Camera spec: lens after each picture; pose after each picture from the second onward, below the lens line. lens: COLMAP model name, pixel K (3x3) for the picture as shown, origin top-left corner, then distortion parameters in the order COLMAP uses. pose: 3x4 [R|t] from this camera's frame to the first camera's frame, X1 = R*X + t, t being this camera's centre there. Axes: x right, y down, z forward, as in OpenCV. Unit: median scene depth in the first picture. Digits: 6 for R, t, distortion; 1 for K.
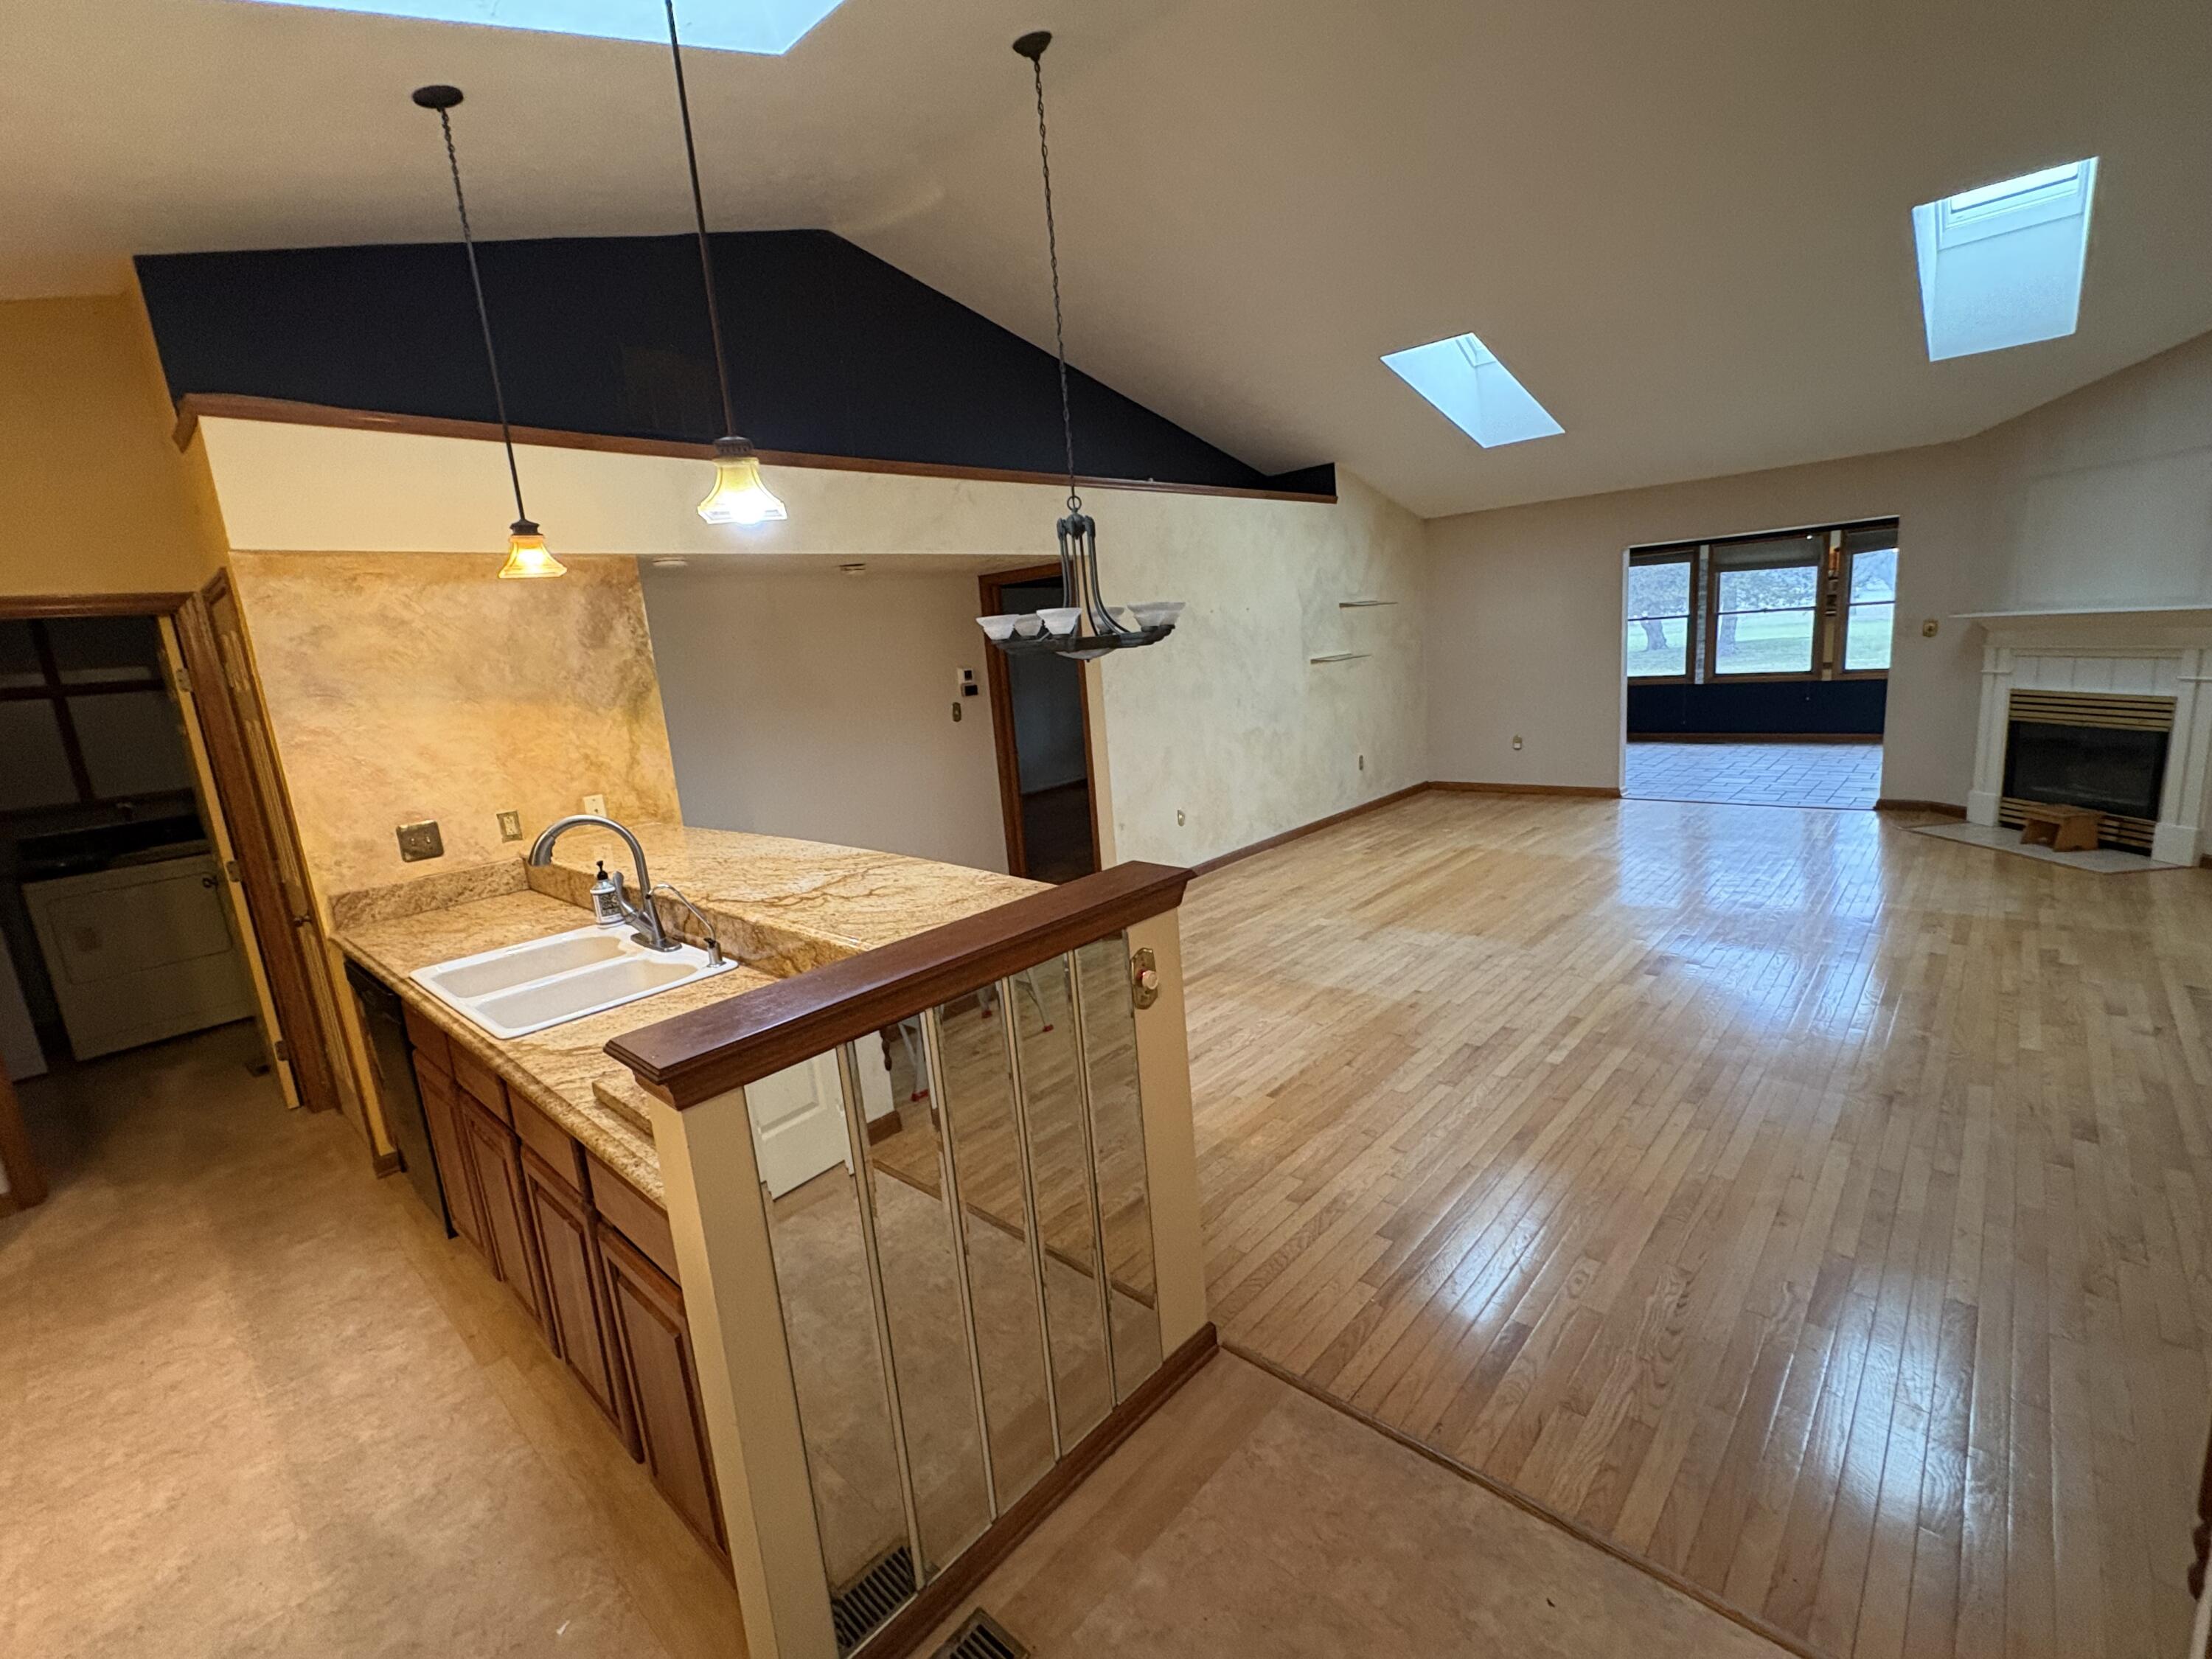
lens RADIAL K [[969.7, 0, 1101.7], [0, 969.7, 825.8], [0, 0, 1]] dist [0.002129, -0.000435]
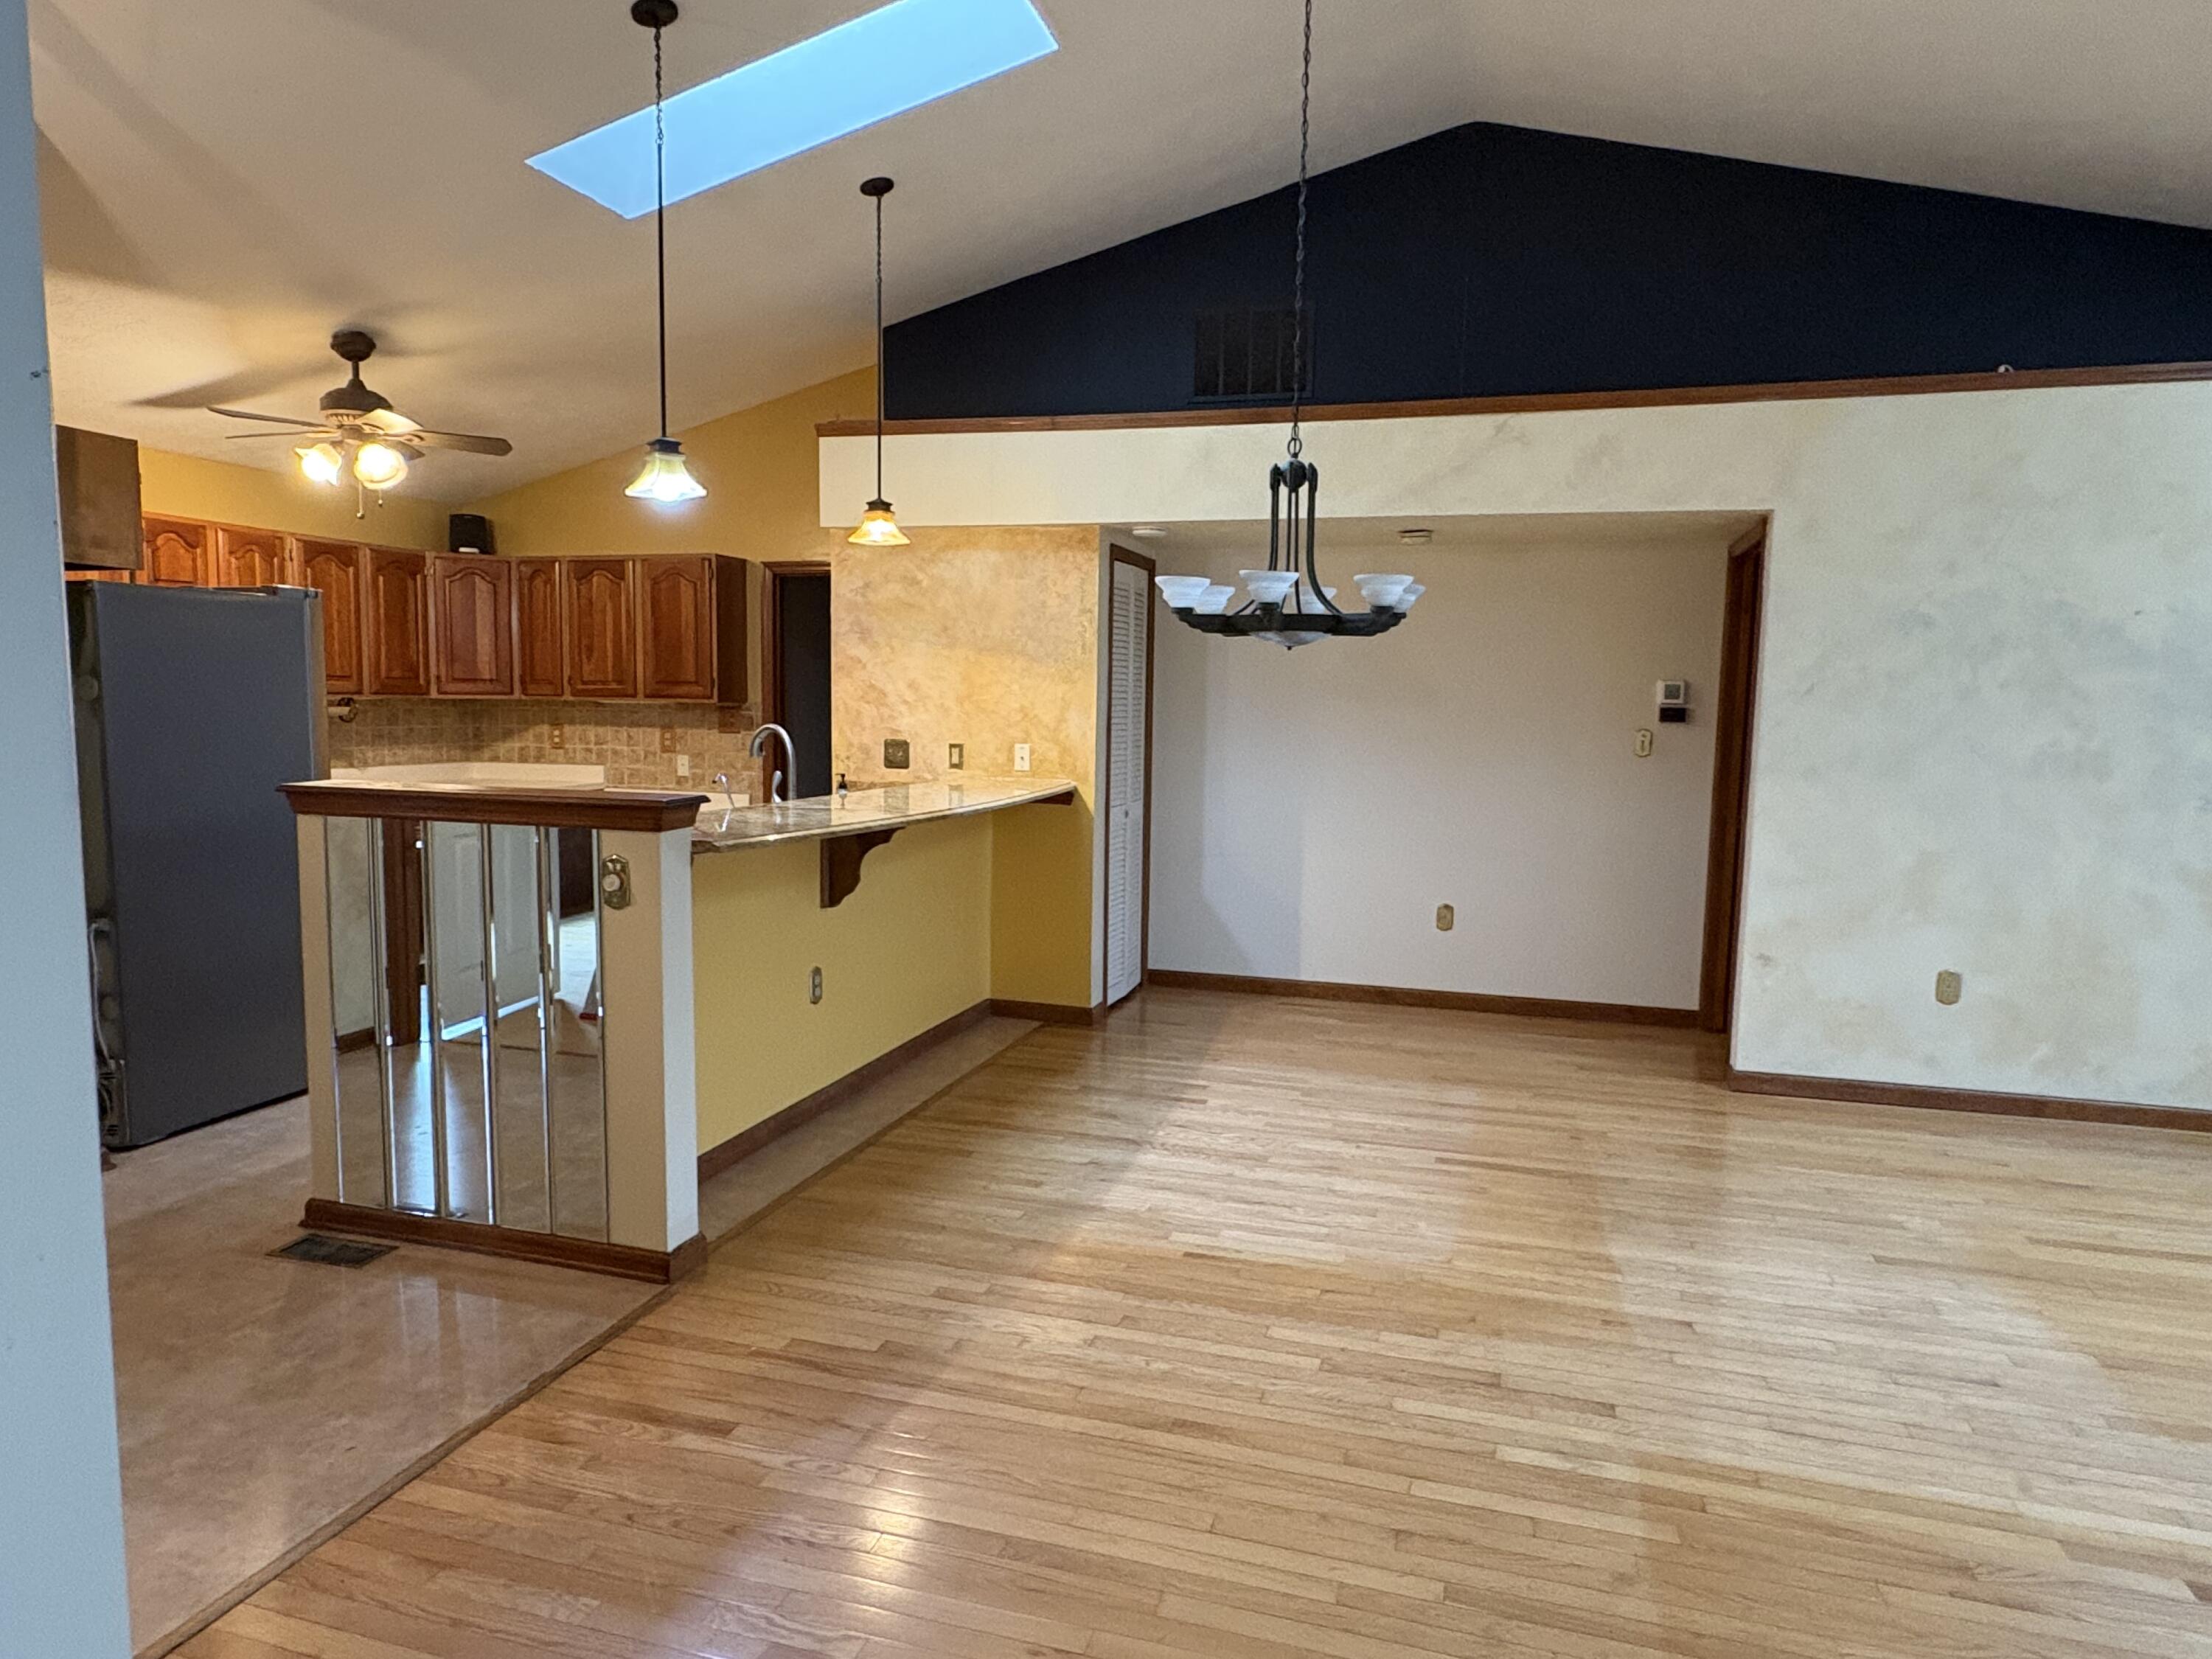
lens RADIAL K [[1356.4, 0, 1101.6], [0, 1356.4, 833.1], [0, 0, 1]] dist [-0.003138, 0.003107]
pose [[0.434819, 0.178756, -0.882598, 0.675077], [-0.225615, 0.970466, 0.085402, -0.064917], [0.871797, 0.161993, 0.462307, 0.301360]]
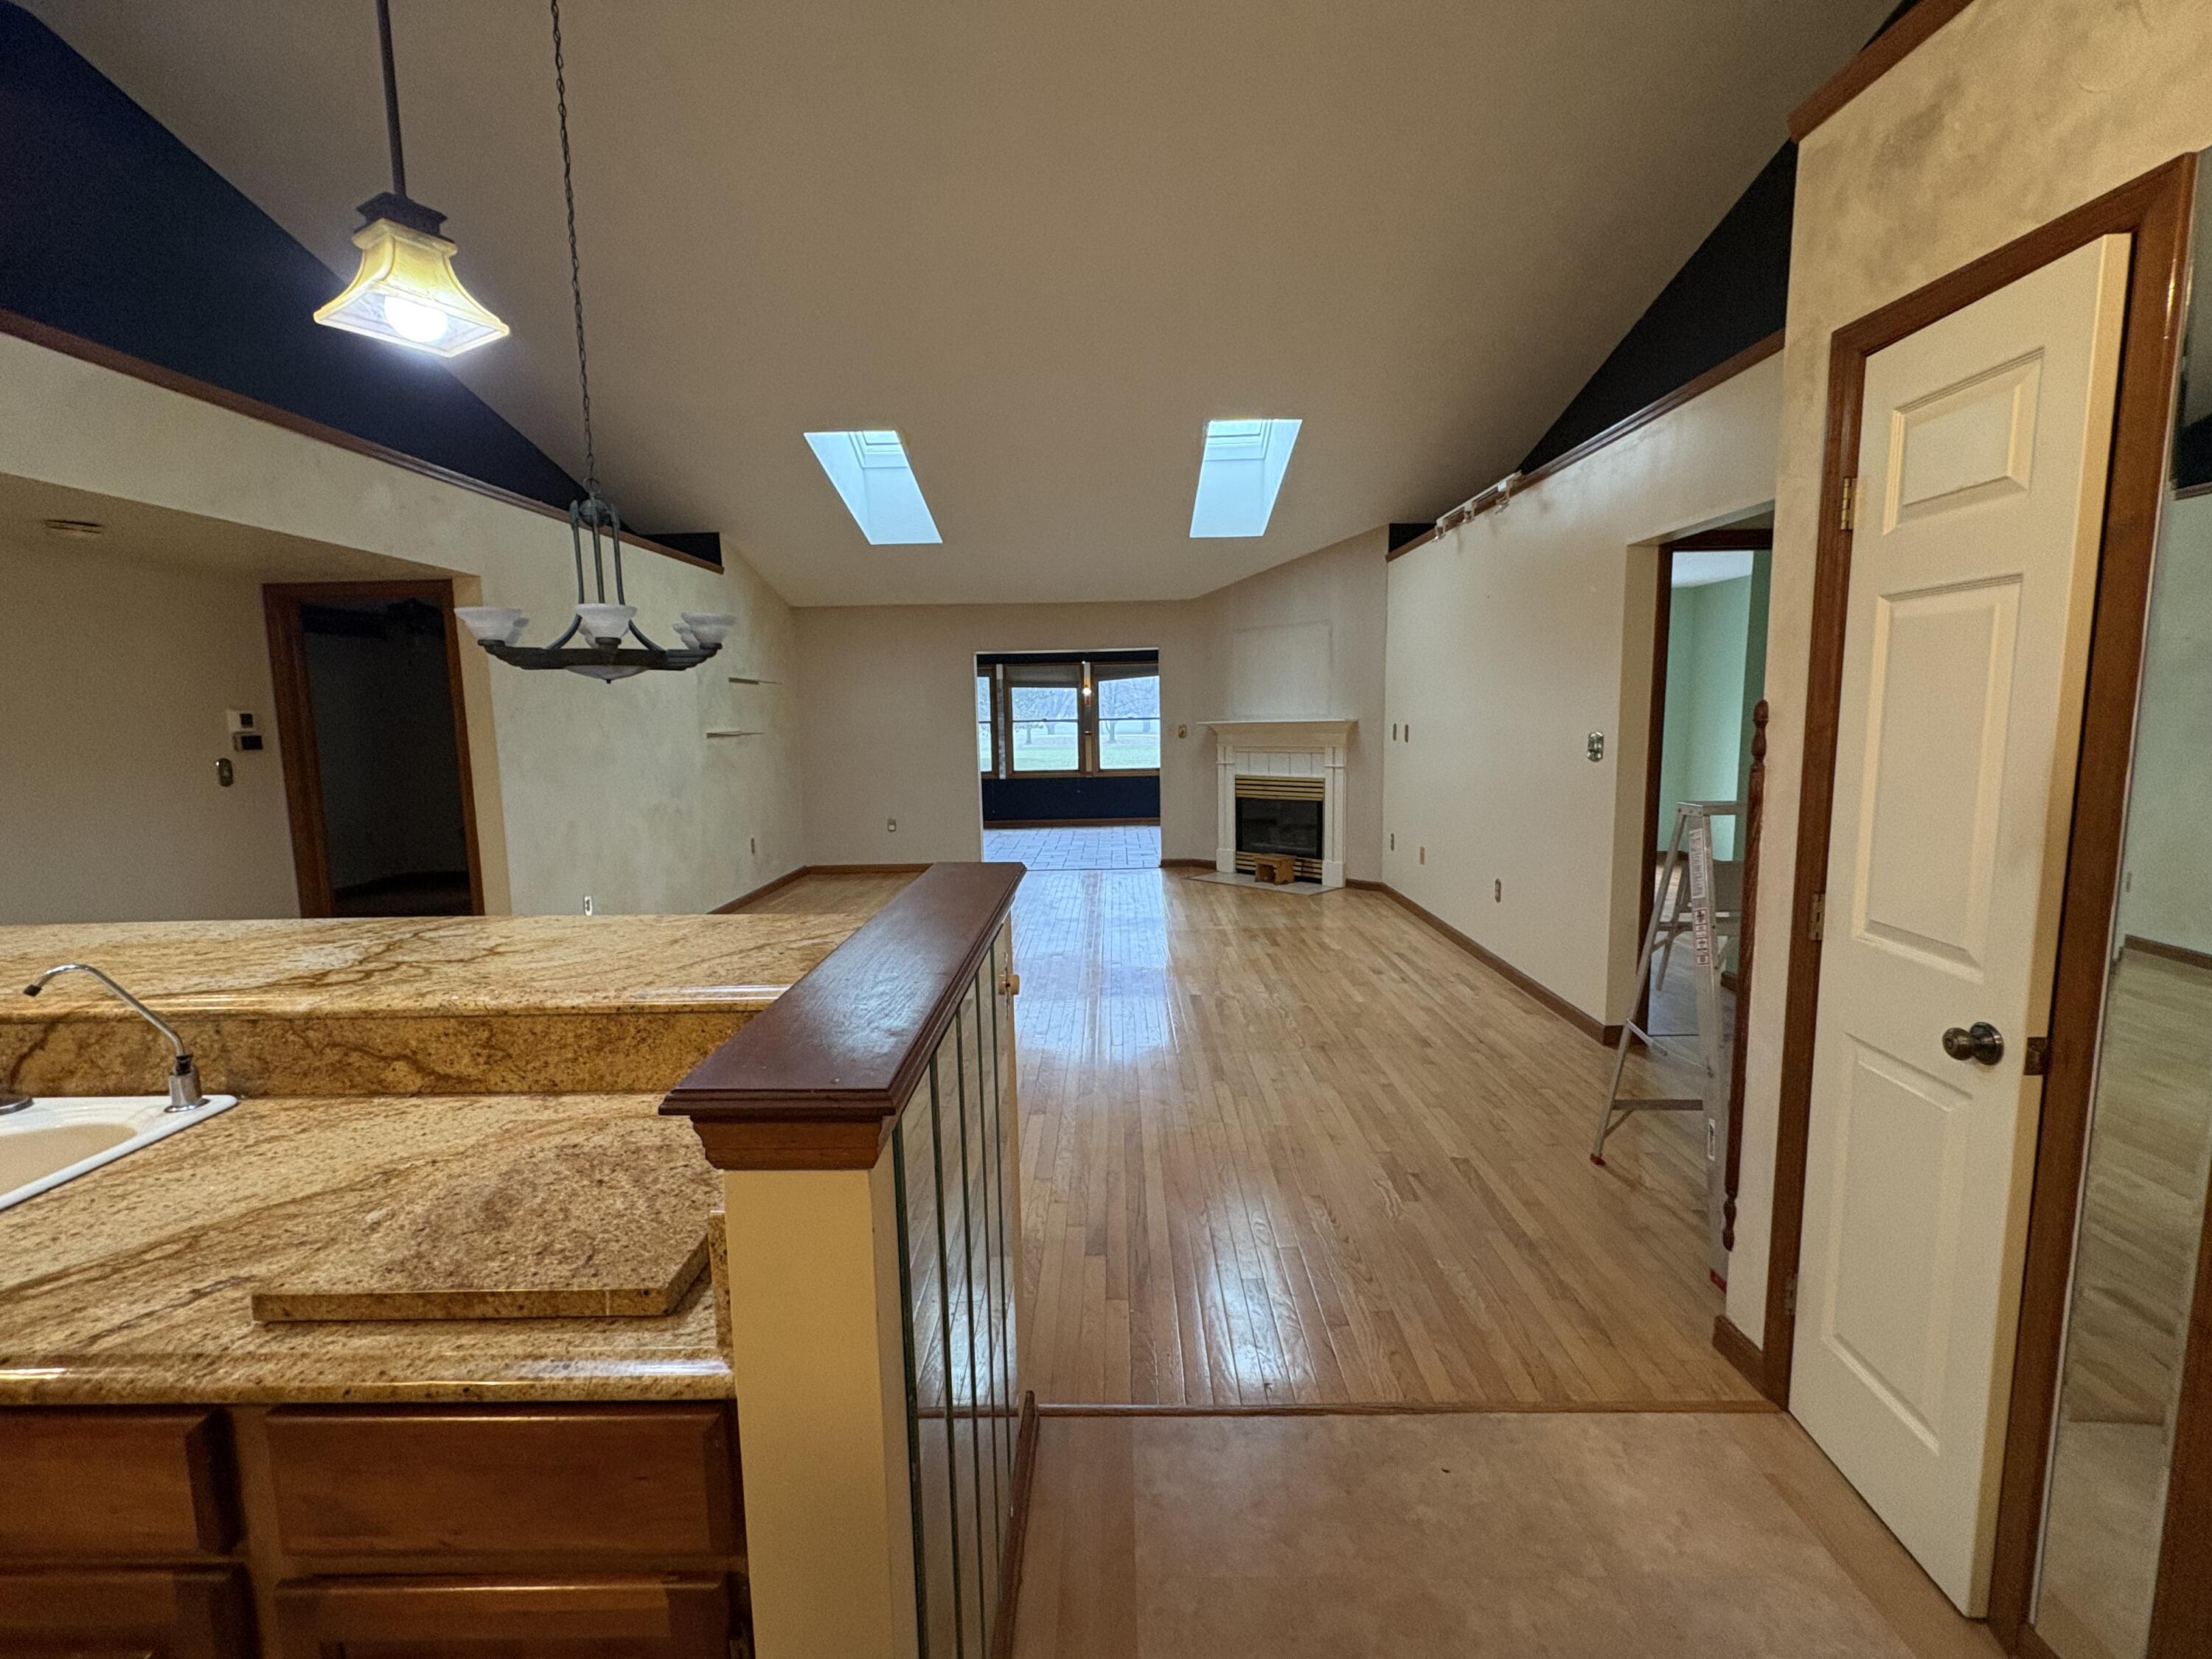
lens RADIAL K [[969.7, 0, 1097.7], [0, 969.7, 833.2], [0, 0, 1]] dist [0.002129, -0.000435]
pose [[0.743814, -0.015114, 0.668216, -0.189545], [0.087337, 0.993370, -0.074750, 0.037753], [-0.662656, 0.113960, 0.740203, 0.114770]]
